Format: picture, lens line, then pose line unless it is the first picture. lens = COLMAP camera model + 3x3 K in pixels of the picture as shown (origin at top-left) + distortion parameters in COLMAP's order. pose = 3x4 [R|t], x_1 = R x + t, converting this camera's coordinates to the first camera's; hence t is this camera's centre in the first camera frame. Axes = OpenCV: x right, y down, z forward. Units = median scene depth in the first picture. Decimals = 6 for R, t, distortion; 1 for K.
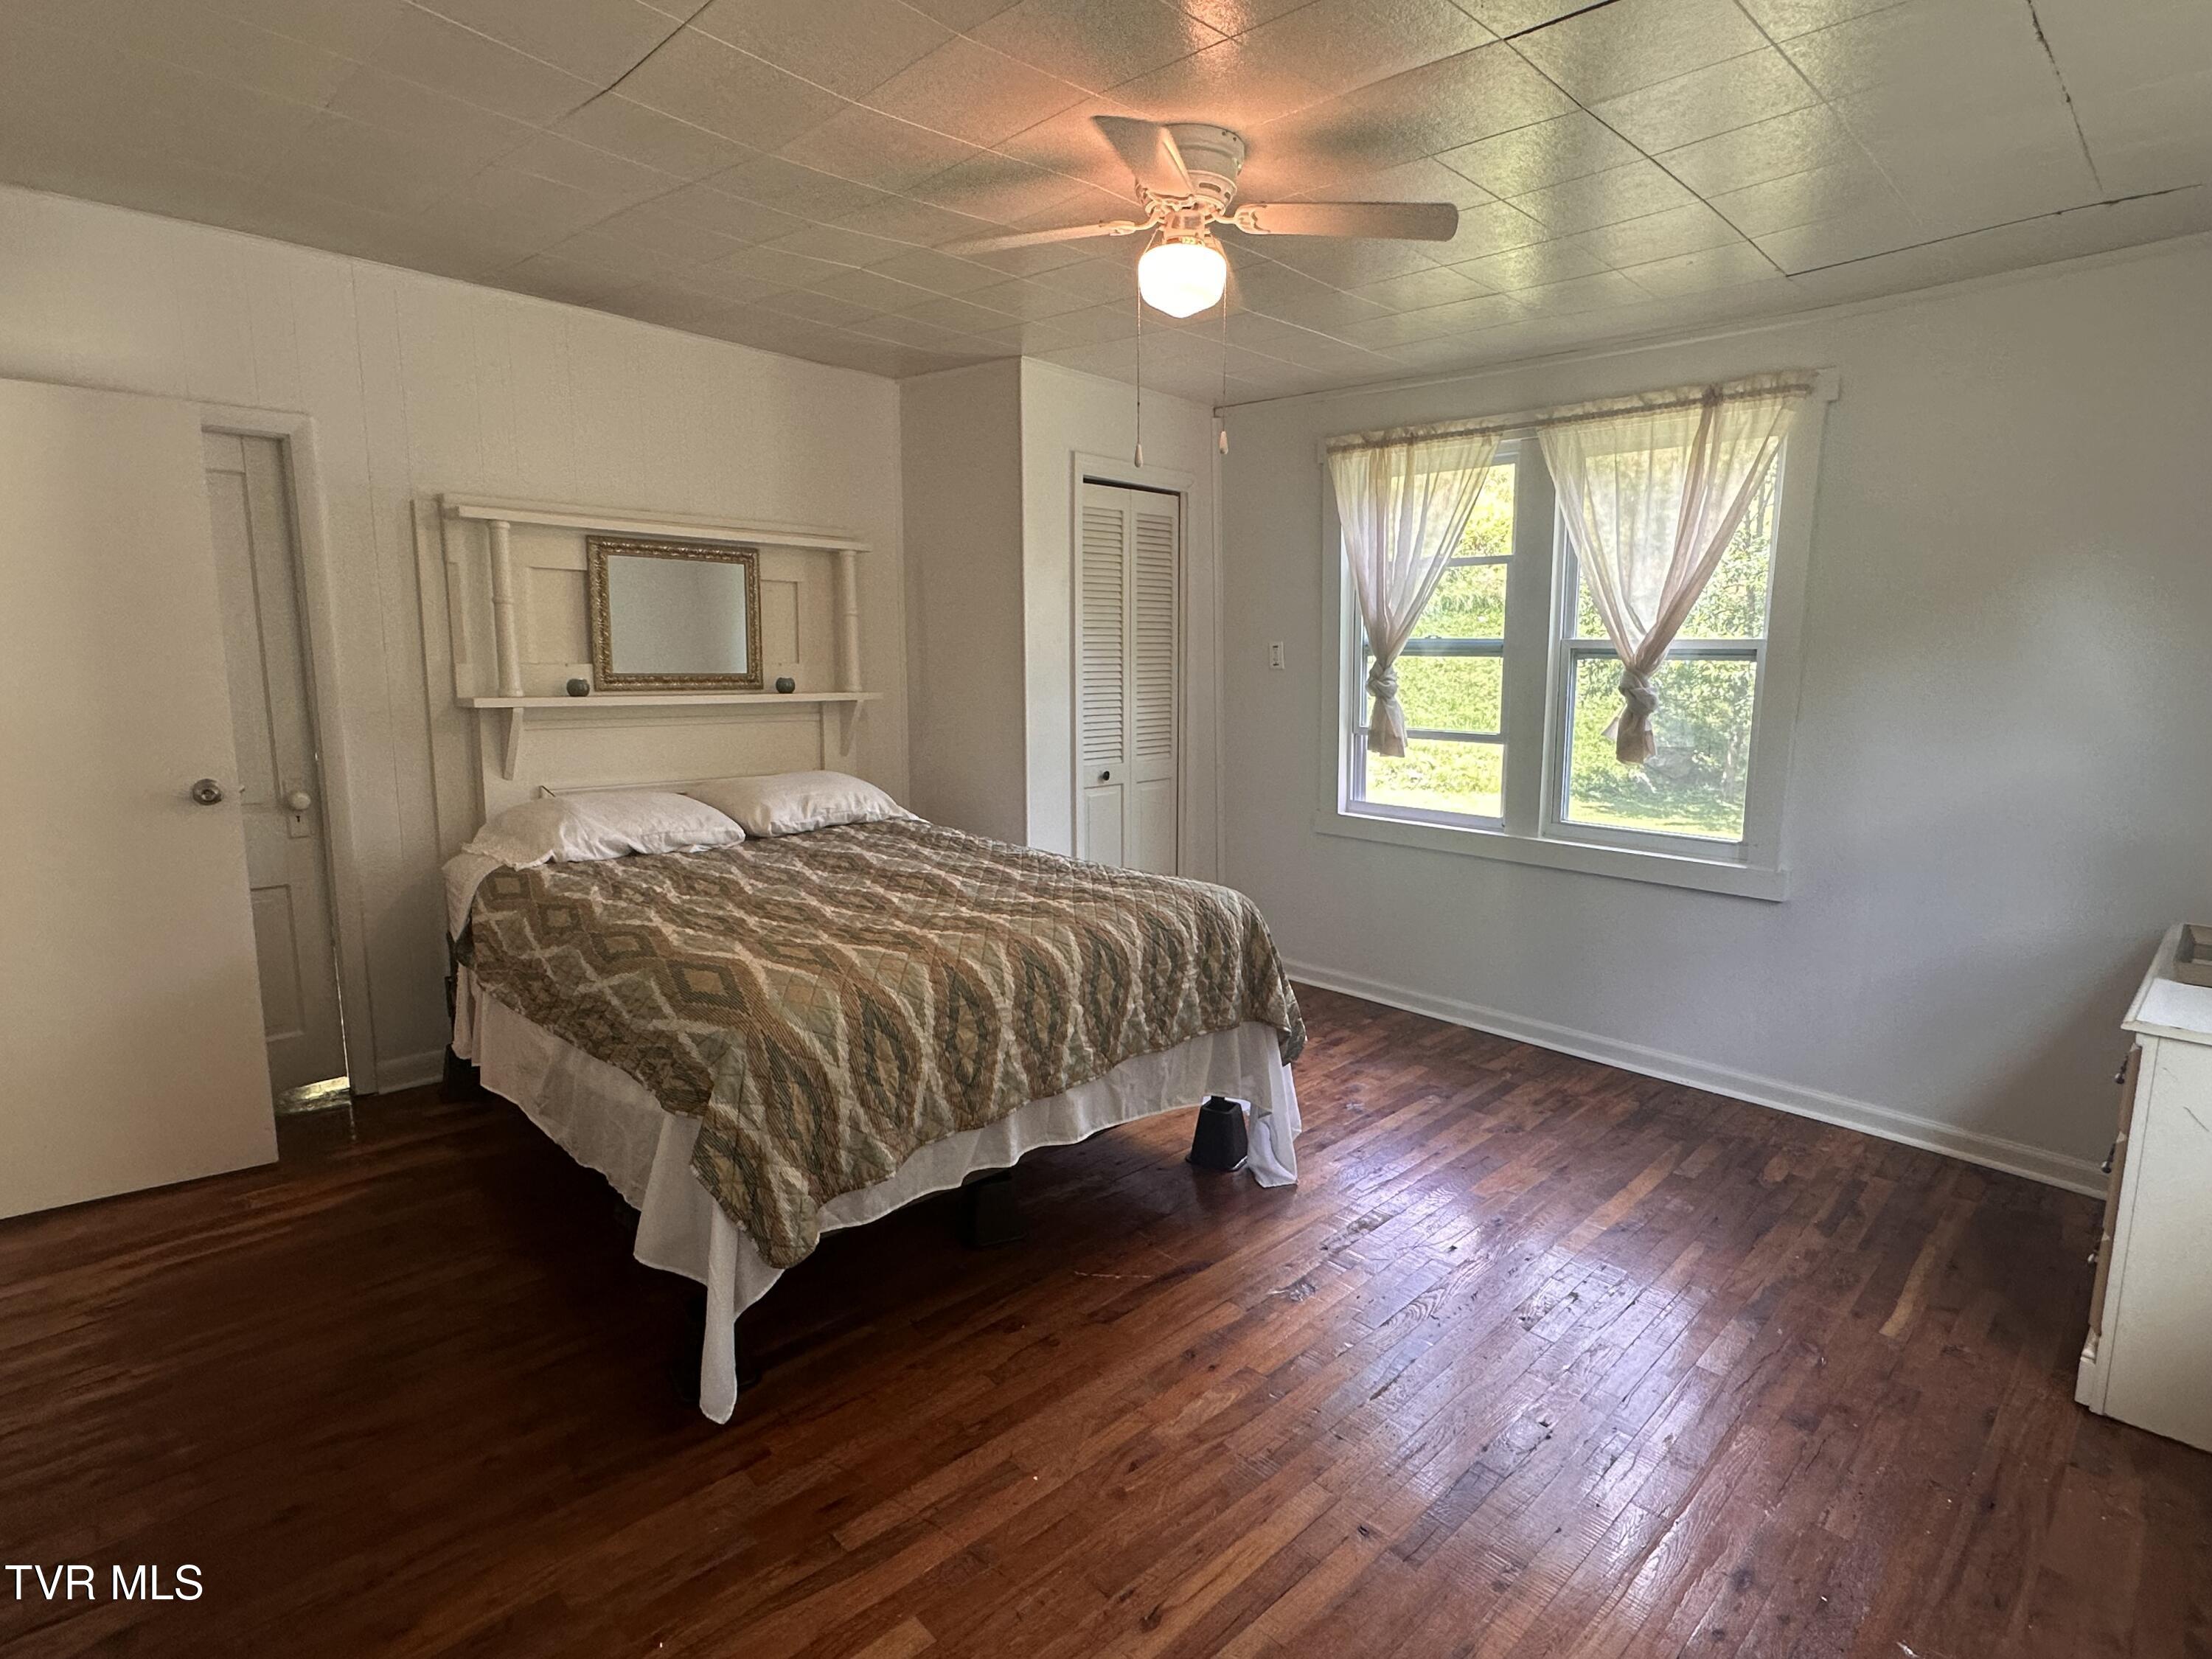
lens RADIAL K [[1147.8, 0, 1111.9], [0, 1147.8, 823.7], [0, 0, 1]] dist [-0.003623, -0.000174]
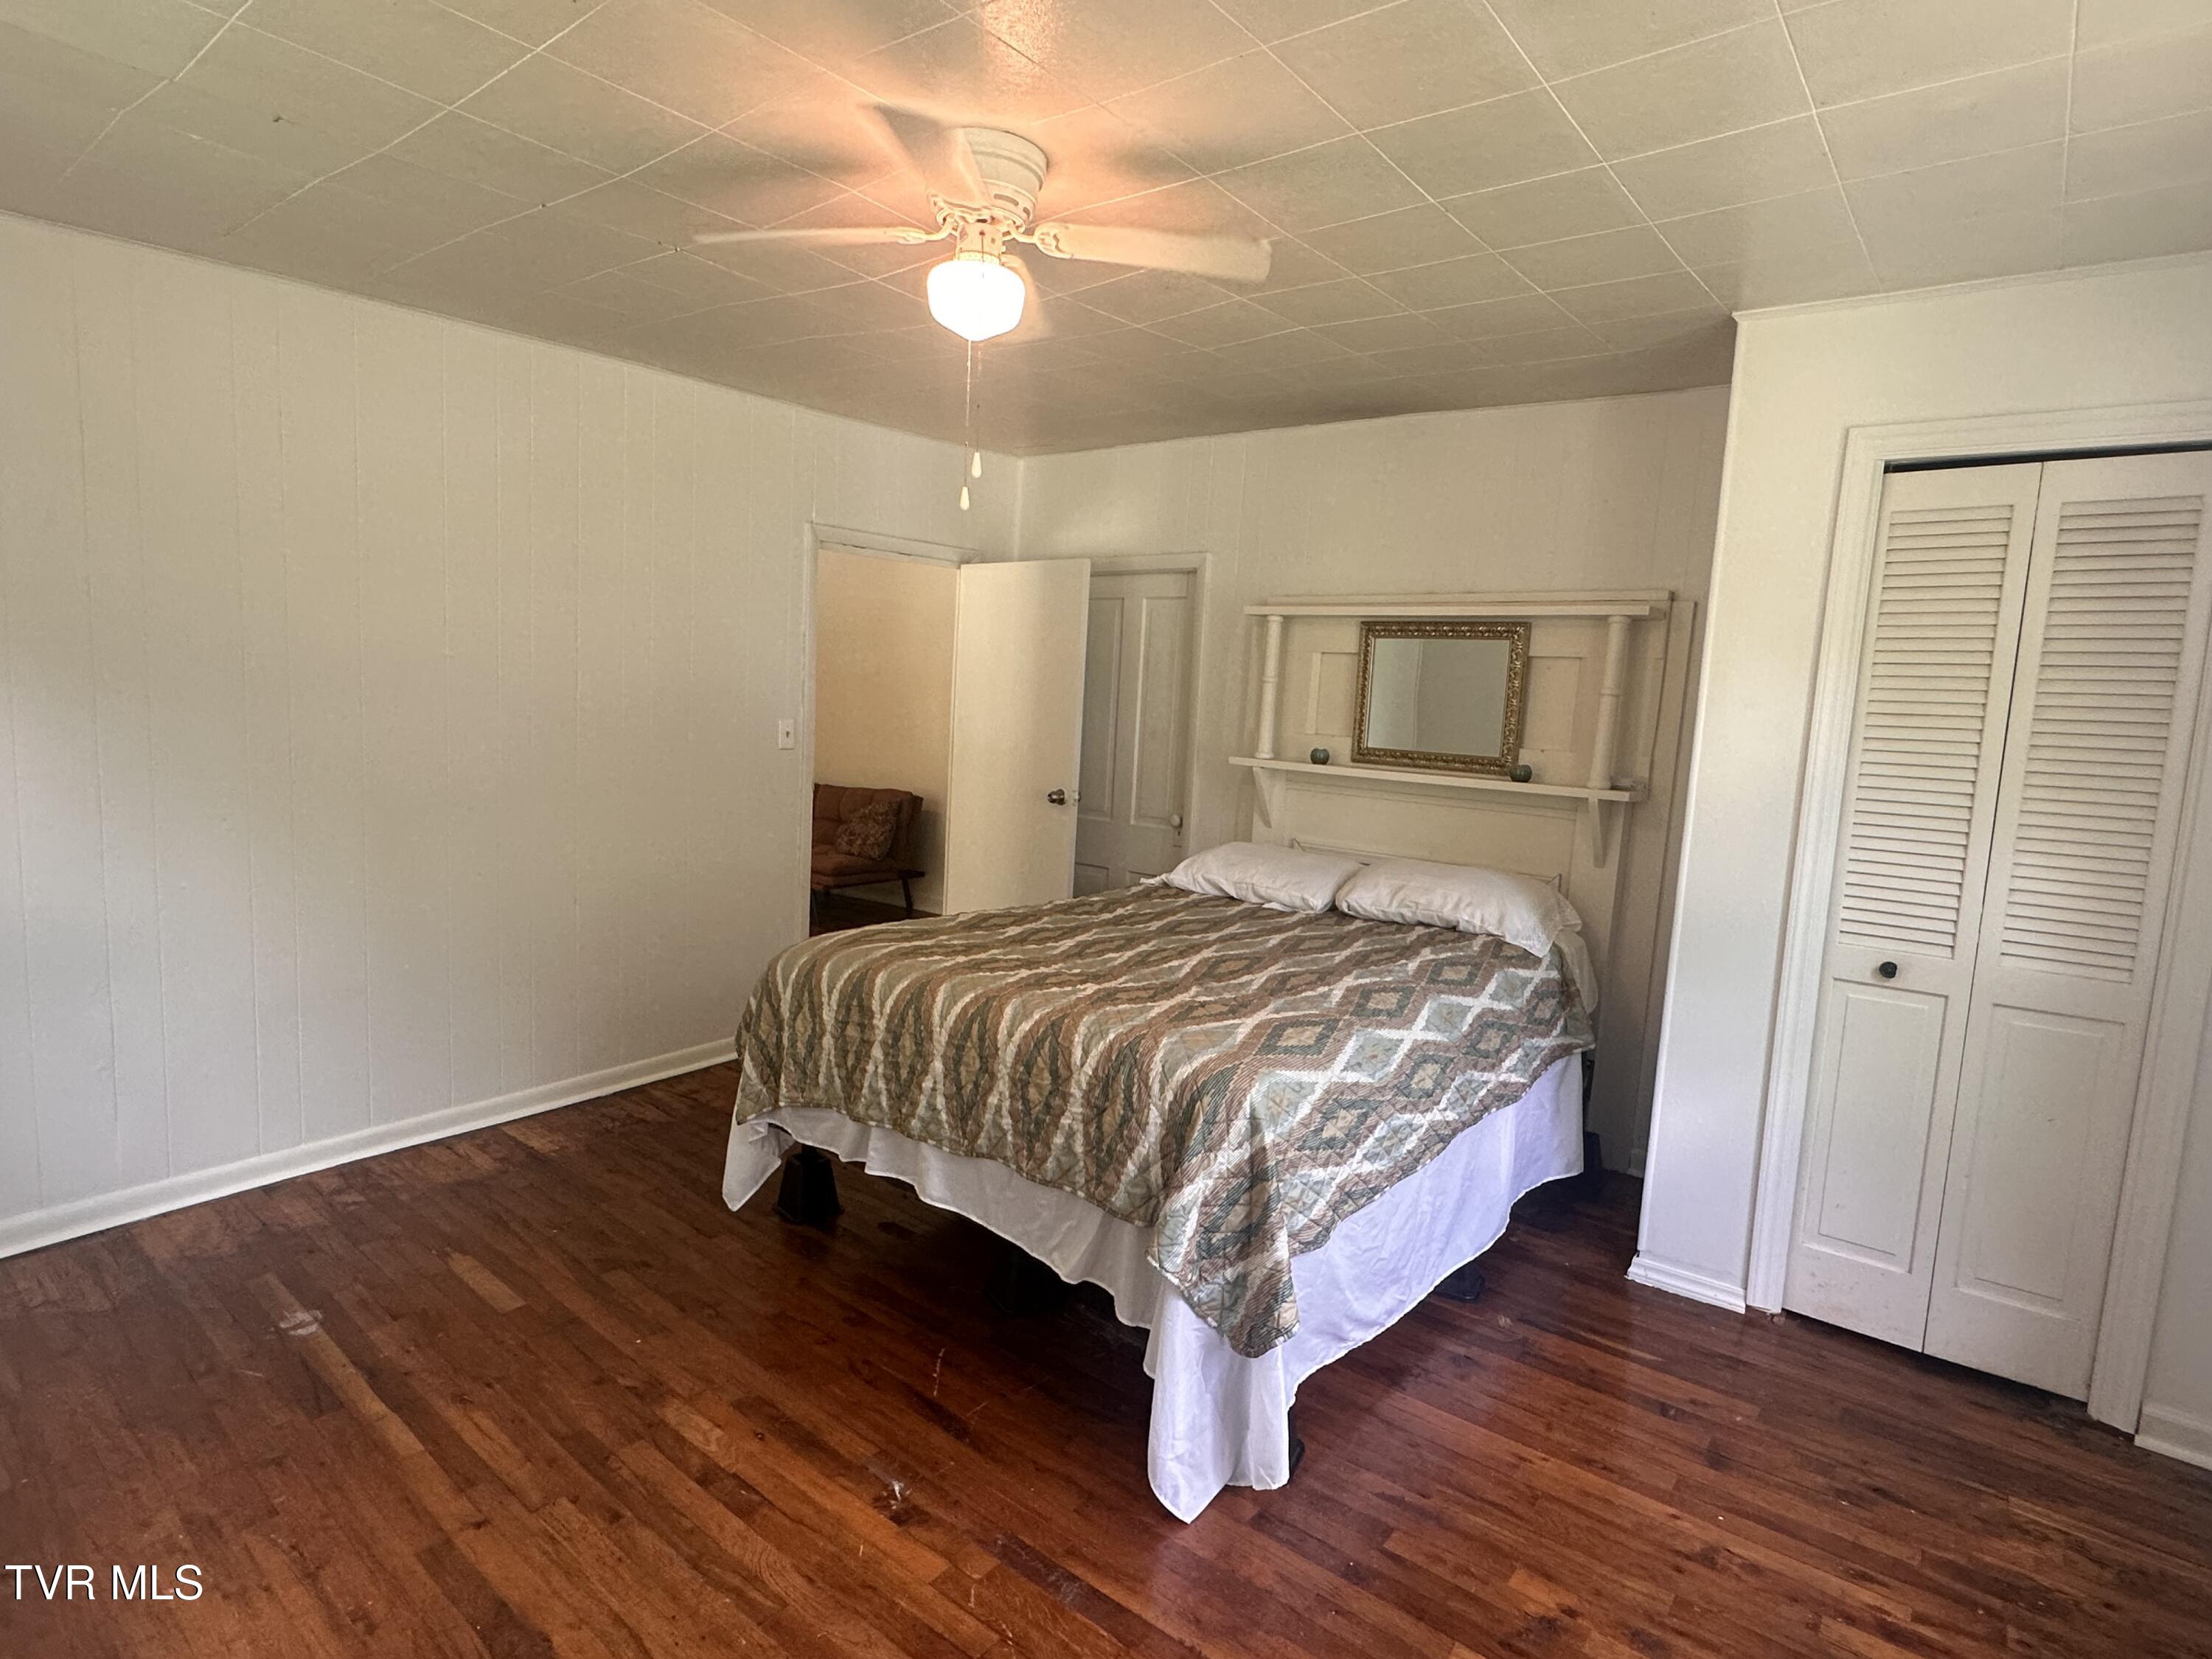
lens RADIAL K [[1147.8, 0, 1109.7], [0, 1147.8, 831.7], [0, 0, 1]] dist [-0.003623, -0.000174]
pose [[0.119309, 0.107344, -0.987037, 0.812476], [-0.200388, 0.976283, 0.081952, -0.125282], [0.972425, 0.188013, 0.137990, 0.846776]]
